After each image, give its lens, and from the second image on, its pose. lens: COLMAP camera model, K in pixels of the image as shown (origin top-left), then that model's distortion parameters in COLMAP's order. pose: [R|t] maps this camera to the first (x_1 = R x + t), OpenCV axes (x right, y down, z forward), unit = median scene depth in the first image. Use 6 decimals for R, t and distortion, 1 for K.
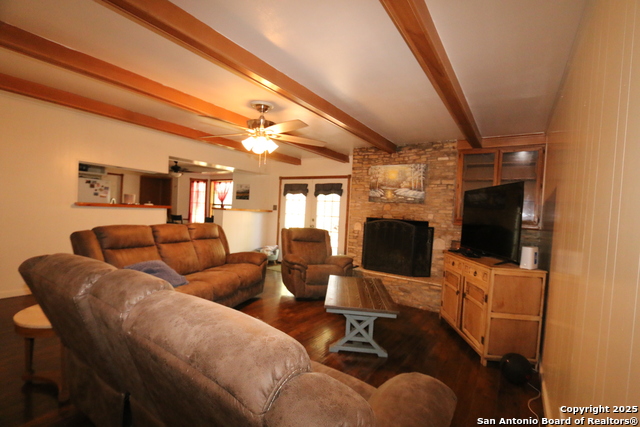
lens RADIAL K [[297.8, 0, 312.8], [0, 297.8, 216.4], [0, 0, 1]] dist [-0.021896, -0.000187]
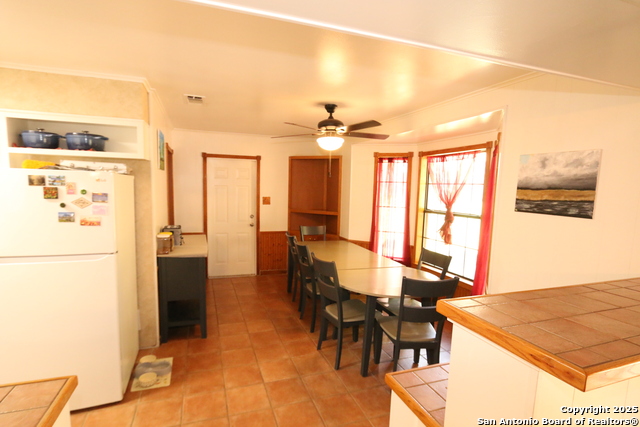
lens RADIAL K [[325.1, 0, 320.0], [0, 325.1, 213.5], [0, 0, 1]] dist [0.000230, 0.000013]
pose [[0.815135, 0.016139, -0.579046, -0.200906], [0.006951, 0.999267, 0.037637, -0.059728], [0.579229, -0.034704, 0.814426, 0.567701]]
